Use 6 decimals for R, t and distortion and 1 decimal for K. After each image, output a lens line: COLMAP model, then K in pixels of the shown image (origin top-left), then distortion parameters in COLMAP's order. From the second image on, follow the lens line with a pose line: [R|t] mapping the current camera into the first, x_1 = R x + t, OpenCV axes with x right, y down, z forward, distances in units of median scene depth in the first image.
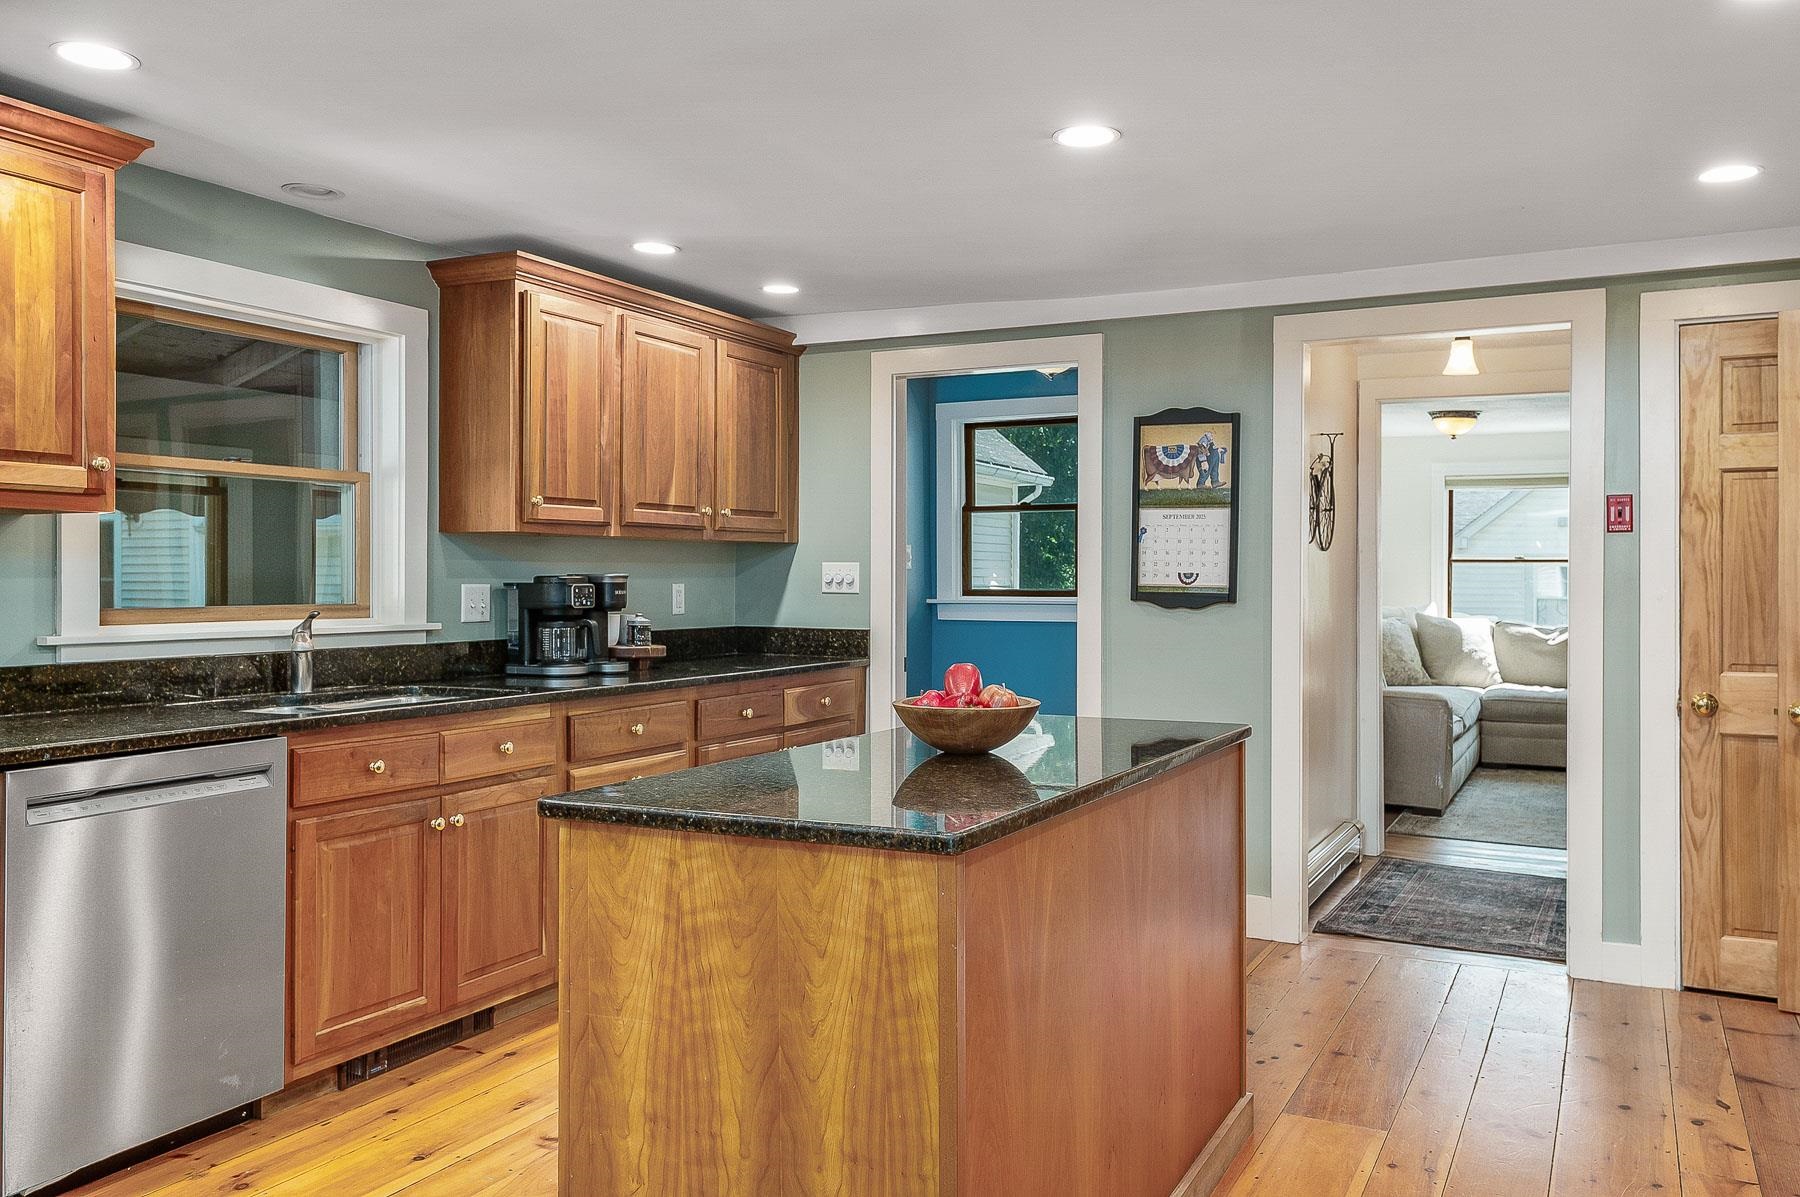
lens RADIAL K [[1446.6, 0, 900.3], [0, 1446.6, 596.2], [0, 0, 1]] dist [0.013854, 0.011175]
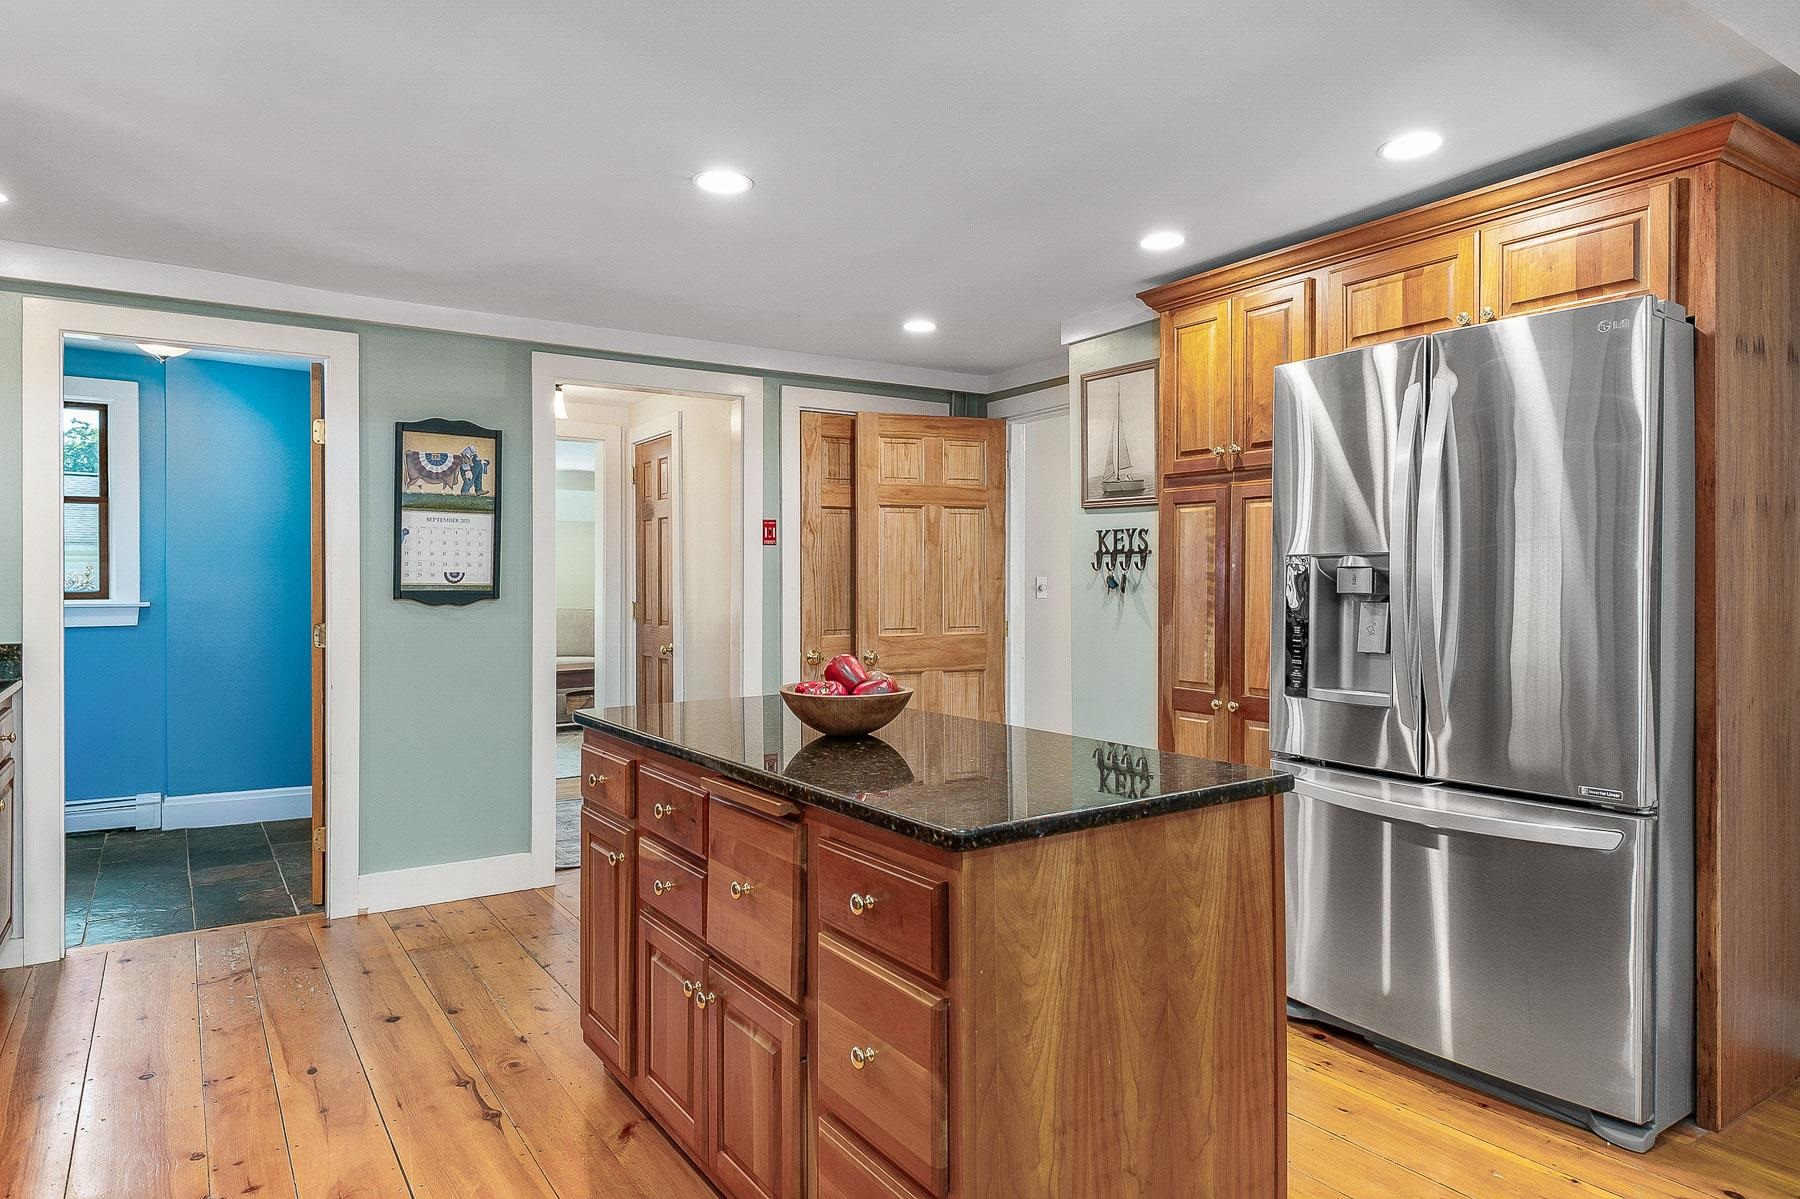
lens RADIAL K [[1096.3, 0, 924.0], [0, 1096.3, 570.8], [0, 0, 1]] dist [0.025085, -0.004667]
pose [[0.463303, 0.001034, 0.886199, -0.369861], [0.013375, 0.999877, -0.008159, -0.005892], [-0.886099, 0.015633, 0.463233, 0.308644]]
